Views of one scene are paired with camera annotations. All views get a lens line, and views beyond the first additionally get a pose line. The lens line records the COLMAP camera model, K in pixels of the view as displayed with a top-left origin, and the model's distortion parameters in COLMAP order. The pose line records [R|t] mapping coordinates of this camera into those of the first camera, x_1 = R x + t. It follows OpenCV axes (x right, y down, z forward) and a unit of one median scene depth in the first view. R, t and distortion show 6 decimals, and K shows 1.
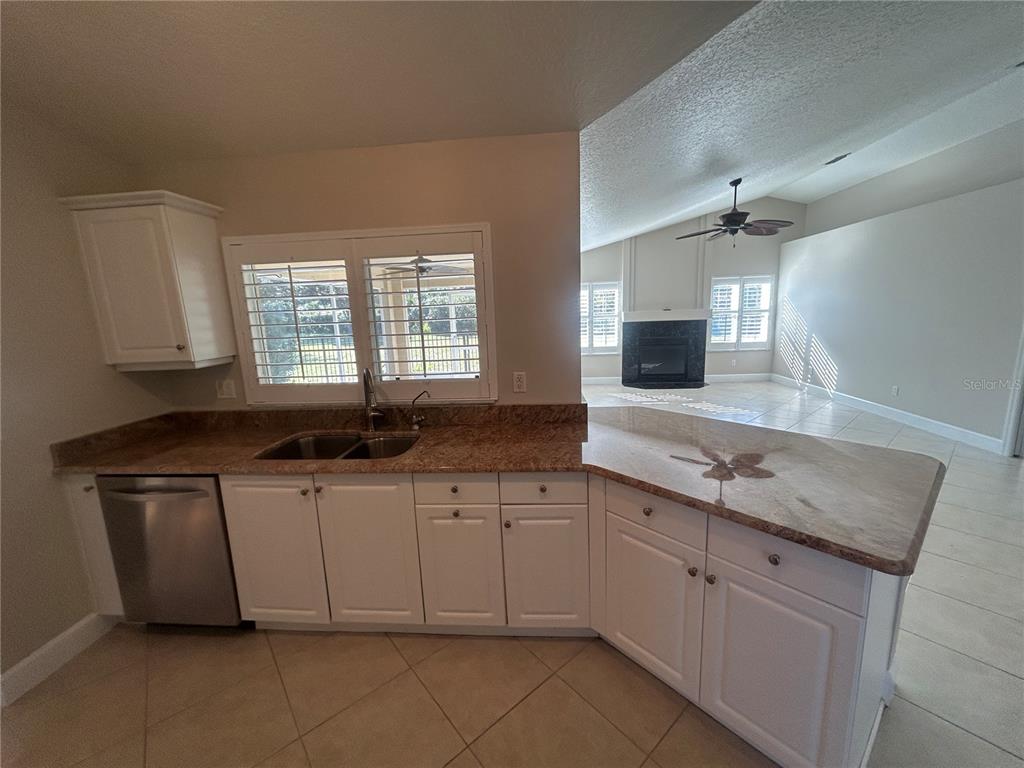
lens RADIAL K [[416.6, 0, 512.0], [0, 416.6, 384.0], [0, 0, 1]] dist [-0.003235, -0.000151]
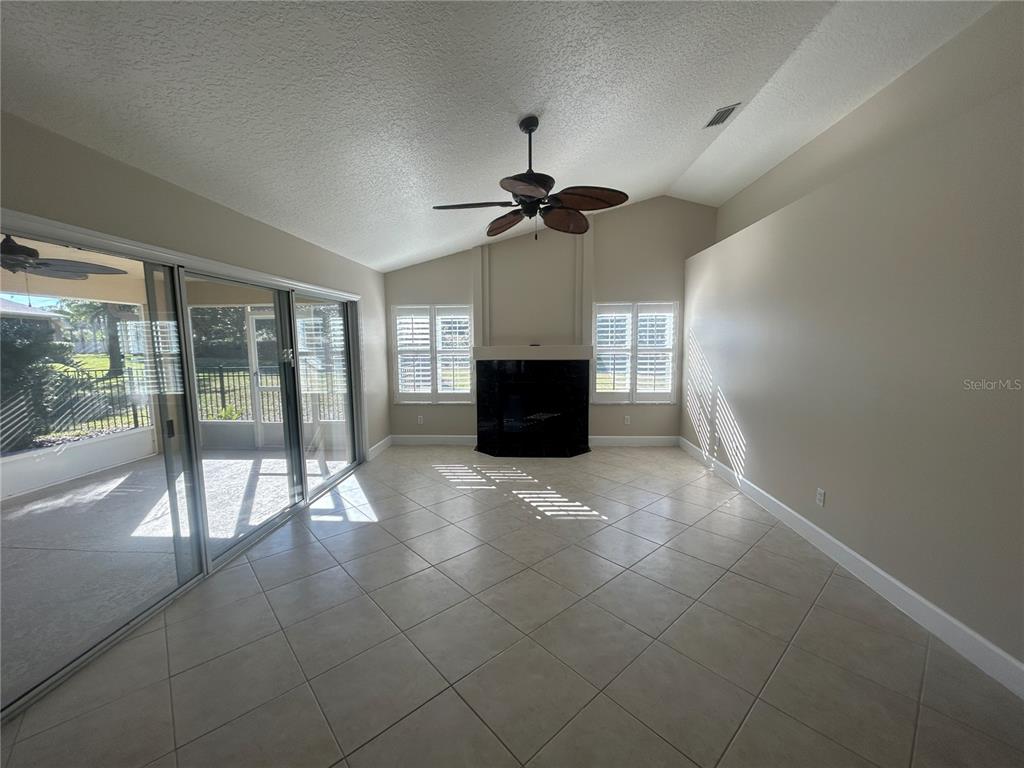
lens RADIAL K [[416.6, 0, 512.0], [0, 416.6, 384.0], [0, 0, 1]] dist [-0.003235, -0.000151]
pose [[0.999317, 0.025803, 0.026470, 0.316893], [-0.023692, 0.996735, -0.077183, -0.054025], [-0.028375, 0.076503, 0.996666, 0.286890]]
